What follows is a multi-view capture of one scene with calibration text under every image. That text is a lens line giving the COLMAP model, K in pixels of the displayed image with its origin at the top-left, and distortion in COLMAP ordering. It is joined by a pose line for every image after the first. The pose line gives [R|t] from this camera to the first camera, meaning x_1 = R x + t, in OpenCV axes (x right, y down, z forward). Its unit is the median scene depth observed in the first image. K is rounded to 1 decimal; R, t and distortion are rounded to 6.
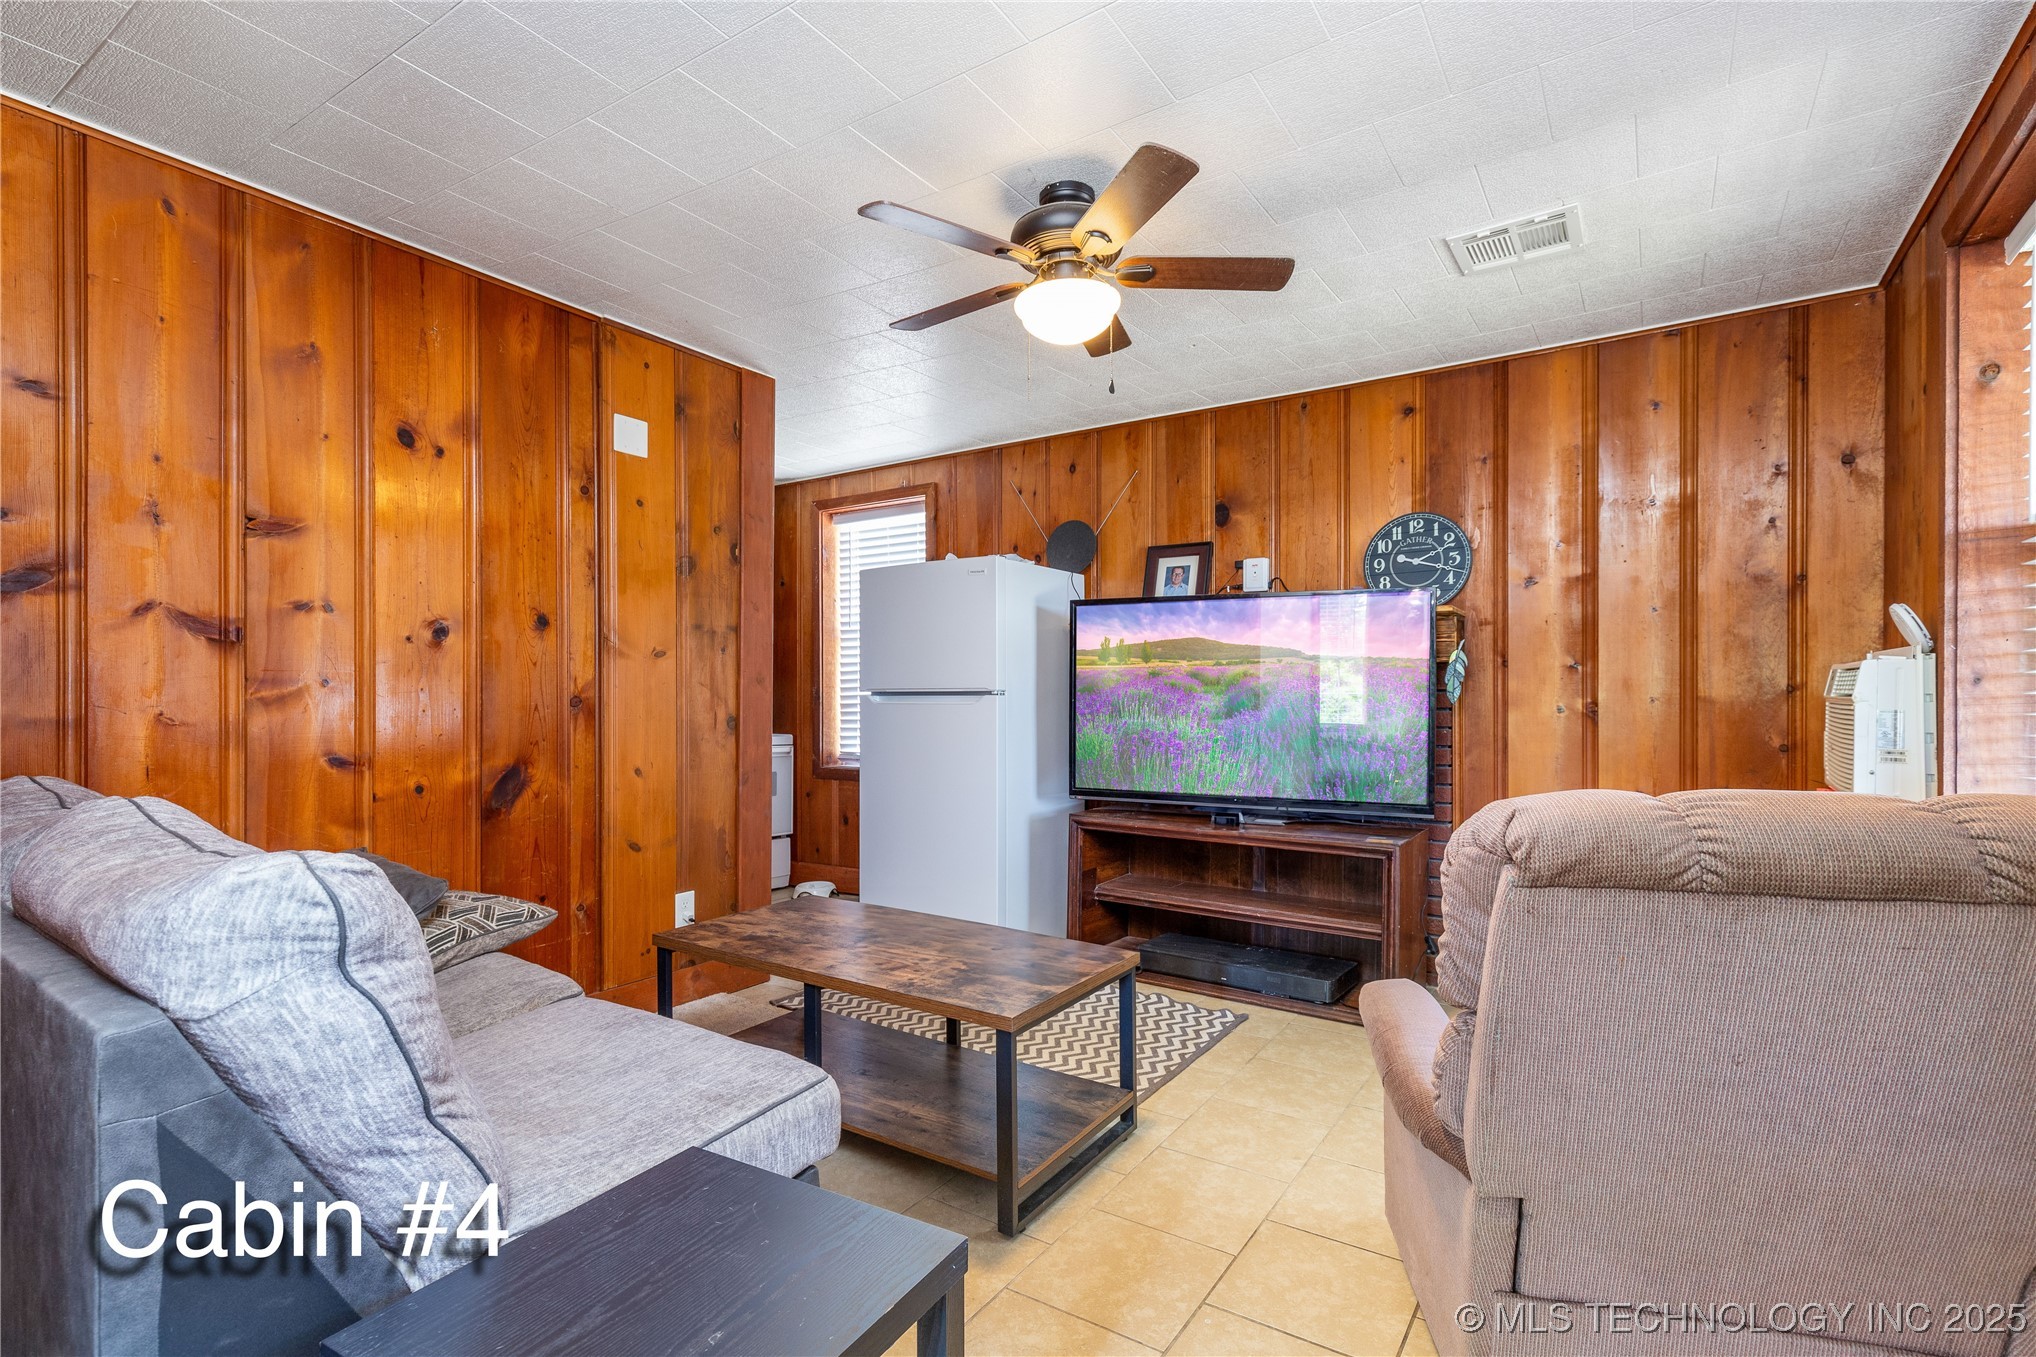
lens RADIAL K [[932.9, 0, 1021.9], [0, 932.9, 692.6], [0, 0, 1]] dist [-0.000282, -0.000781]
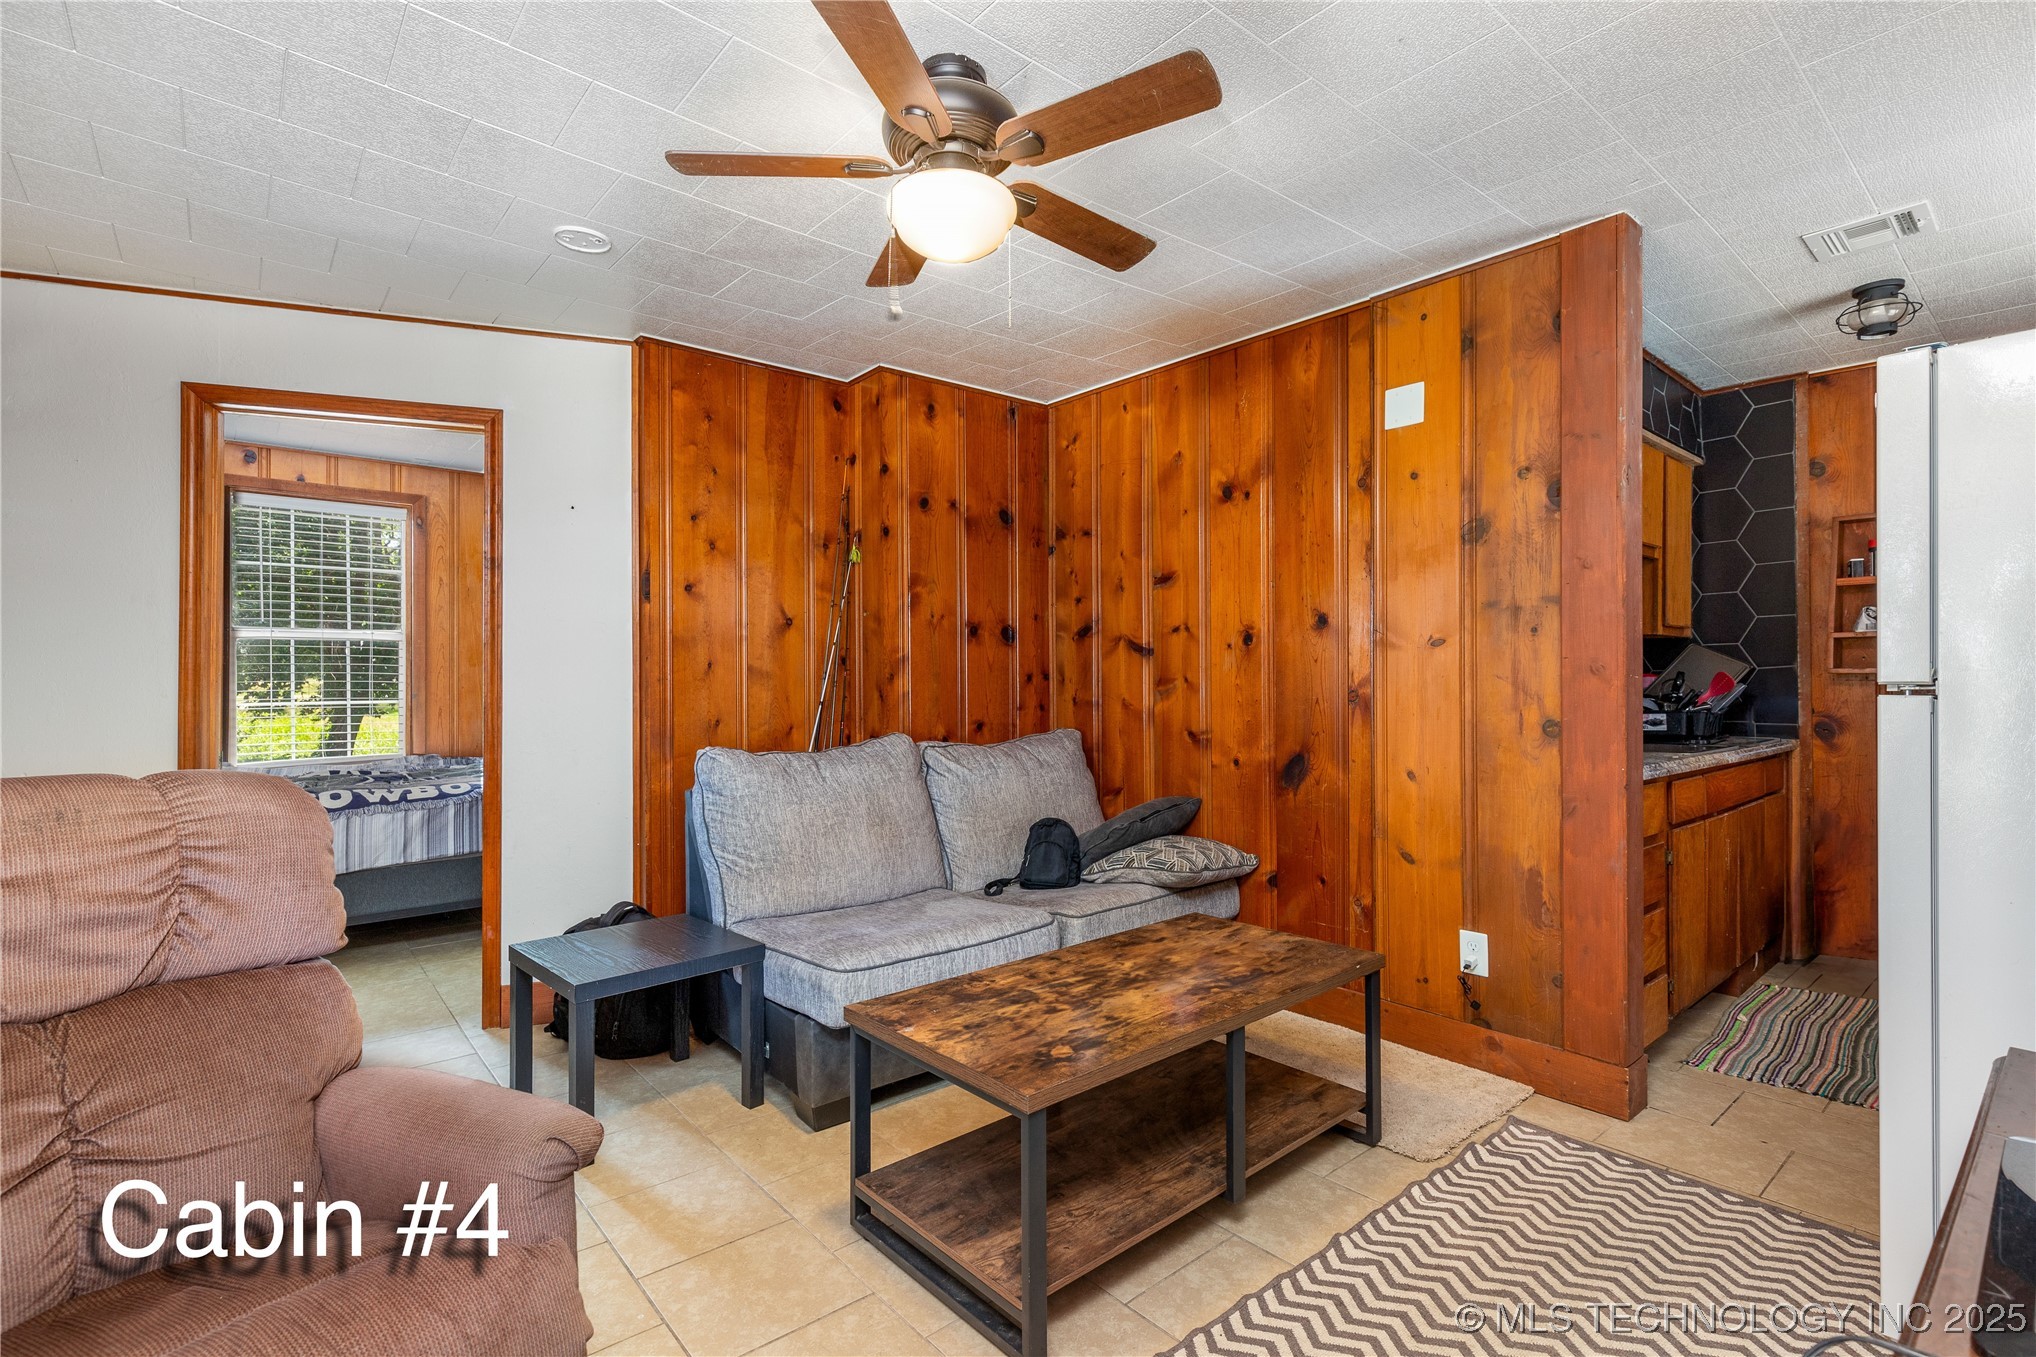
lens RADIAL K [[932.9, 0, 1021.8], [0, 932.9, 685.7], [0, 0, 1]] dist [-0.000282, -0.000781]
pose [[-0.263898, 0.002030, -0.964548, 0.557337], [0.003672, 0.999993, 0.001100, -0.003691], [0.964544, -0.003251, -0.263903, 0.874575]]
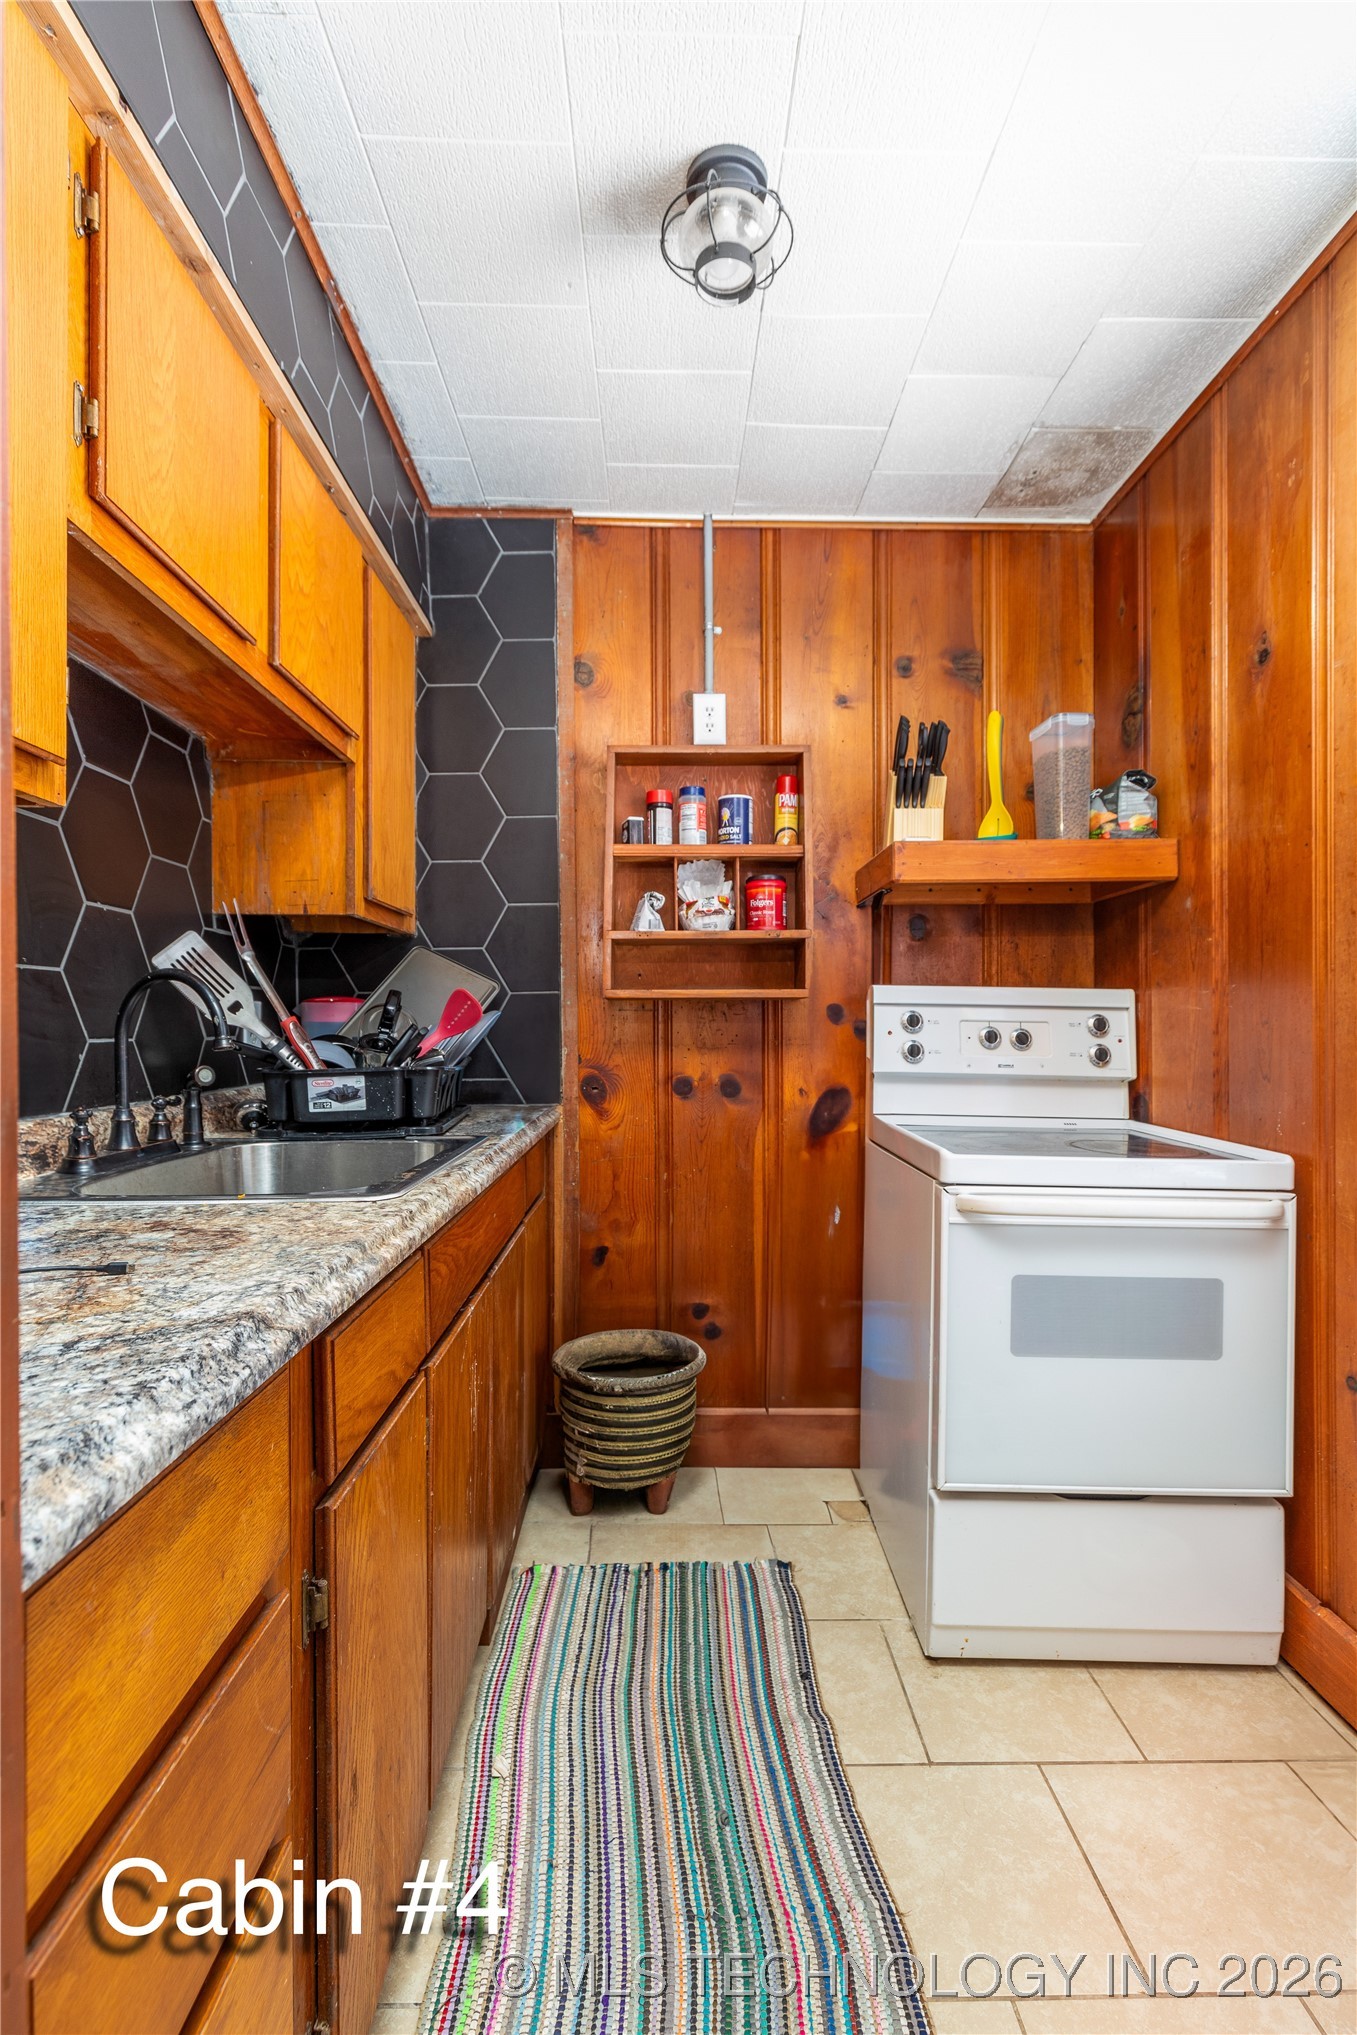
lens RADIAL K [[932.5, 0, 673.7], [0, 932.5, 1032.9], [0, 0, 1]] dist [-0.000282, -0.000781]
pose [[0.567860, 0.007051, -0.823095, -0.201584], [0.003826, 0.999930, 0.011205, 0.004441], [0.823116, -0.009512, 0.567794, 1.173303]]
